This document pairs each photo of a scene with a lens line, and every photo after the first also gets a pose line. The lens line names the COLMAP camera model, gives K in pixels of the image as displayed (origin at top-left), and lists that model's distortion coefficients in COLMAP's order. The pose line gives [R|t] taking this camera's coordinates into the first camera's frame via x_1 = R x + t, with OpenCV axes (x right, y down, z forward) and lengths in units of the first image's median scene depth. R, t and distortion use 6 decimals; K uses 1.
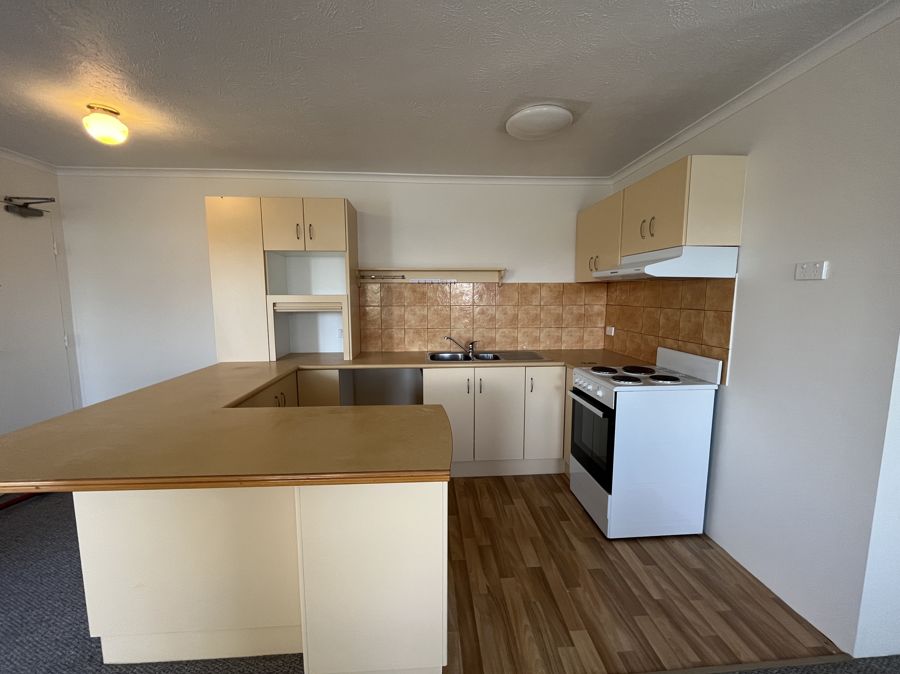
lens RADIAL K [[365.7, 0, 449.8], [0, 365.7, 336.5], [0, 0, 1]] dist [-0.002175, -0.000236]
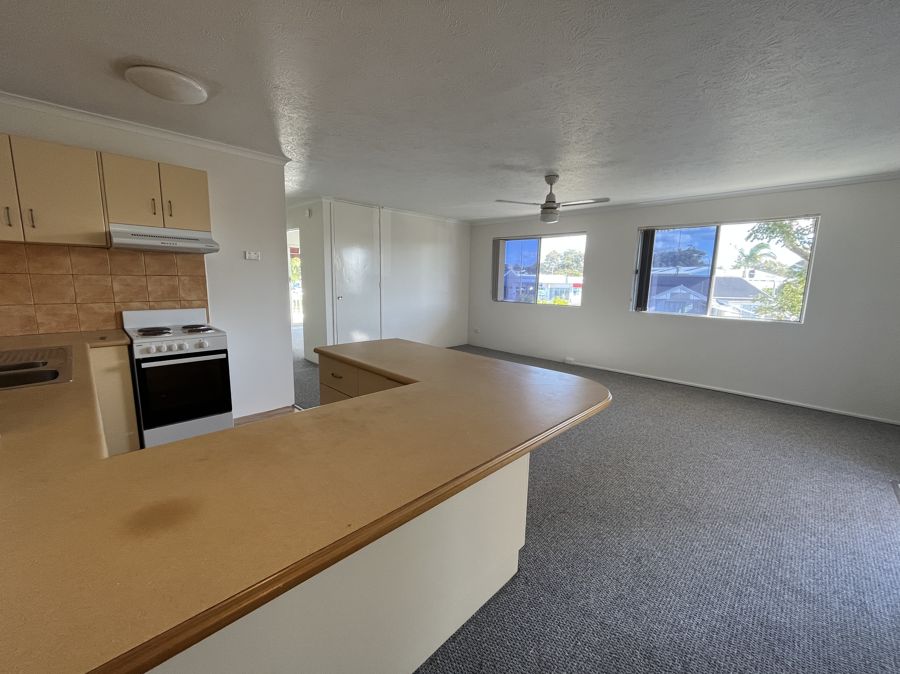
lens RADIAL K [[365.7, 0, 447.2], [0, 365.7, 337.1], [0, 0, 1]] dist [-0.002175, -0.000236]
pose [[-0.657461, -0.133459, 0.741576, -0.790369], [0.066508, 0.970069, 0.233545, -0.077837], [-0.750548, 0.202867, -0.628906, 0.877520]]
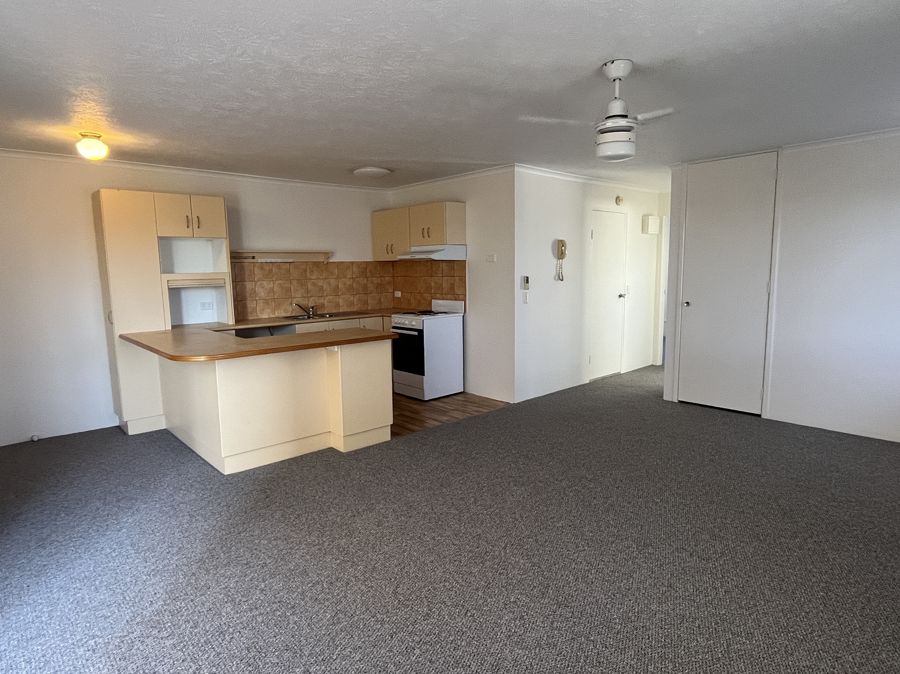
lens RADIAL K [[526.3, 0, 446.5], [0, 526.3, 333.4], [0, 0, 1]] dist [-0.000284, 0.000503]
pose [[0.787926, -0.089867, 0.609177, -0.804053], [0.086360, 0.995643, 0.035178, 0.095965], [-0.609684, 0.024891, 0.792254, -0.890765]]
